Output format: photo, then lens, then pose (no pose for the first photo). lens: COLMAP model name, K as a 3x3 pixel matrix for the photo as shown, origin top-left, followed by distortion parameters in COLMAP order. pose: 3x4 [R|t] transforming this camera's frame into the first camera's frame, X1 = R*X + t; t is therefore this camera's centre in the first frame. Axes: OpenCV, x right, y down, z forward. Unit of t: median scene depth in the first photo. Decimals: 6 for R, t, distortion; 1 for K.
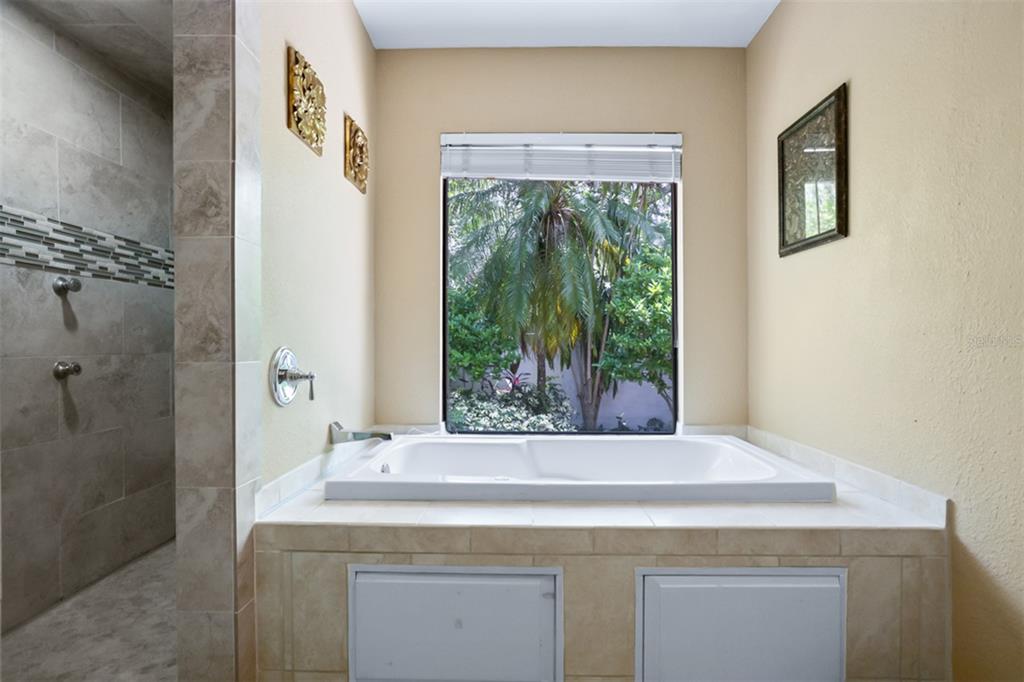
lens RADIAL K [[539.3, 0, 518.3], [0, 539.3, 335.0], [0, 0, 1]] dist [-0.054430, 0.037202]
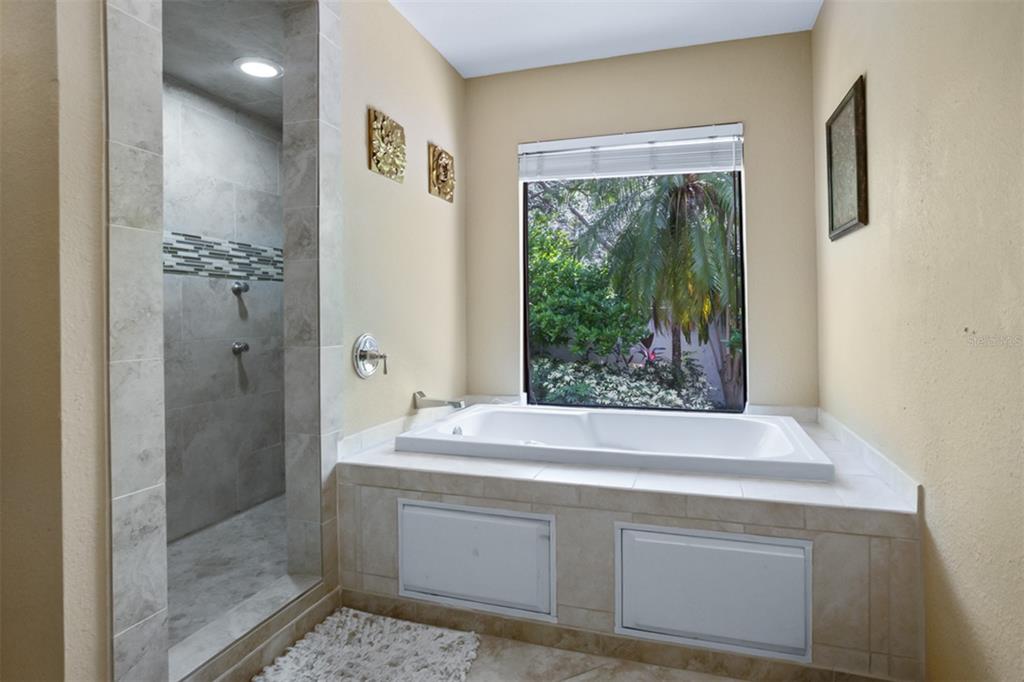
lens RADIAL K [[547.8, 0, 536.1], [0, 547.8, 296.2], [0, 0, 1]] dist [-0.053828, 0.039369]
pose [[0.962801, -0.015084, -0.269791, 0.299361], [0.010411, 0.999770, -0.018742, -0.037251], [0.270012, 0.015235, 0.962737, -0.176174]]
